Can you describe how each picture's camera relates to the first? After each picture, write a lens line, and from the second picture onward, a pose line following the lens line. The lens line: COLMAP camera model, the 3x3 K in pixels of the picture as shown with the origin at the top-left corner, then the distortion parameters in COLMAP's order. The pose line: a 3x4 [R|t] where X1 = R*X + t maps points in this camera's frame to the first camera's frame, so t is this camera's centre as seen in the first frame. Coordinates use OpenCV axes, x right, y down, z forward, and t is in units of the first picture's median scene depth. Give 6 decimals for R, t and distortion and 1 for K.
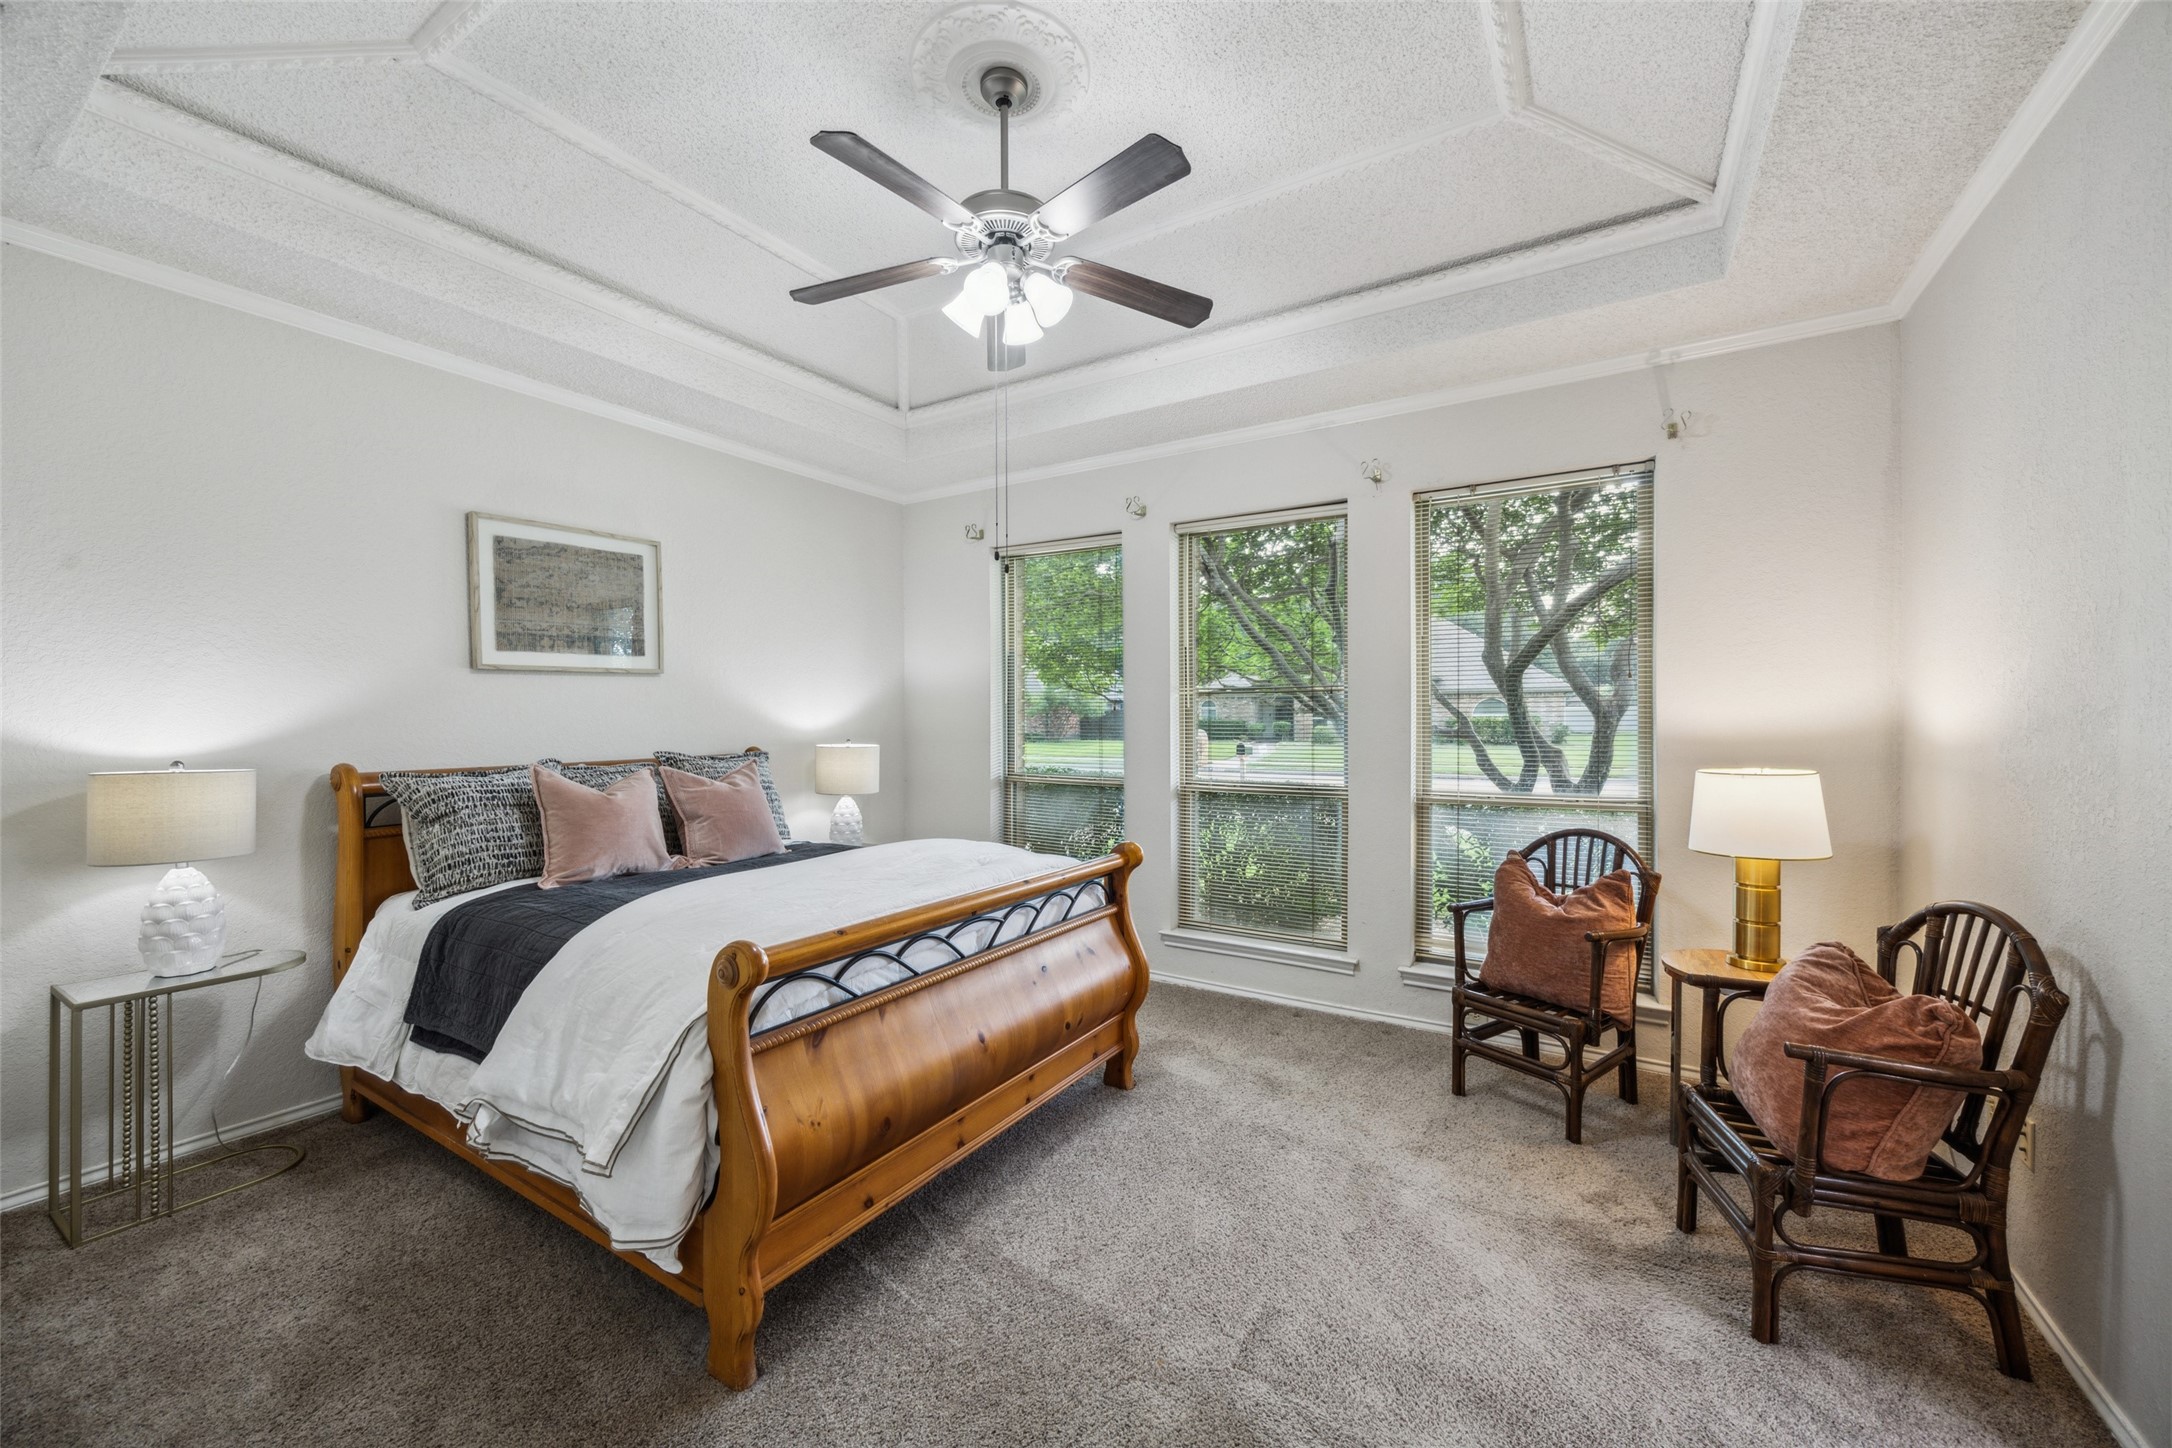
lens RADIAL K [[840.1, 0, 1087.5], [0, 840.1, 719.2], [0, 0, 1]] dist [-0.006415, 0.000445]
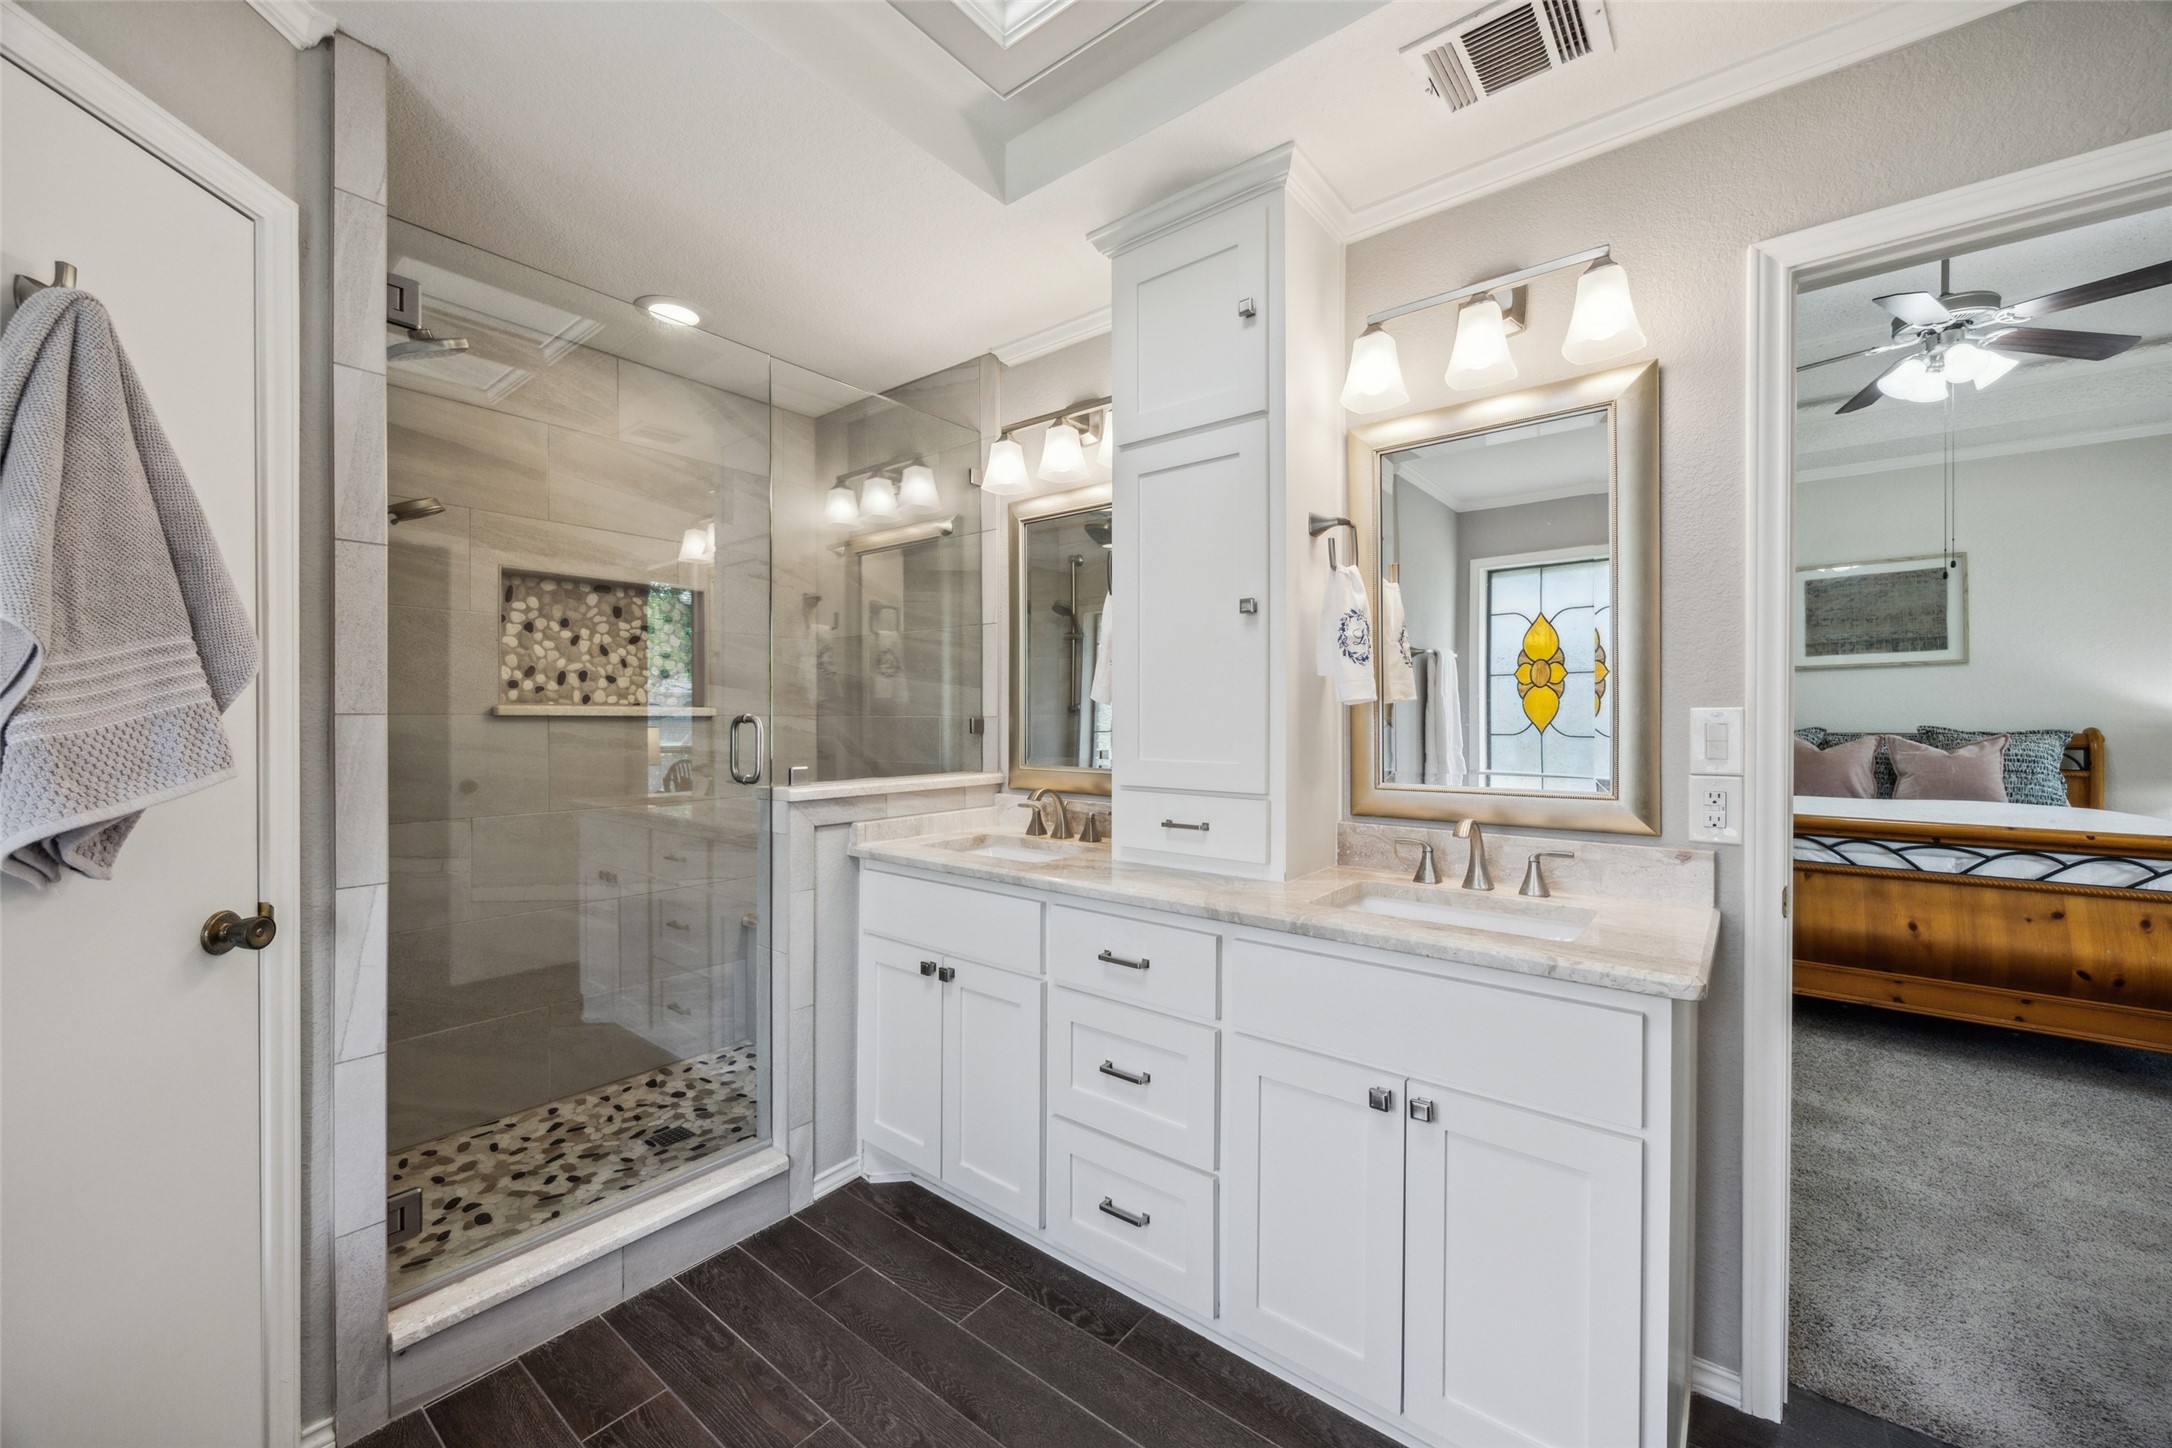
lens RADIAL K [[840.1, 0, 1089.4], [0, 840.1, 720.3], [0, 0, 1]] dist [-0.006415, 0.000445]
pose [[-0.116465, 0.003478, -0.993189, 0.906839], [-0.007609, 0.999961, 0.004394, 0.035182], [0.993166, 0.008068, -0.116434, -0.105706]]
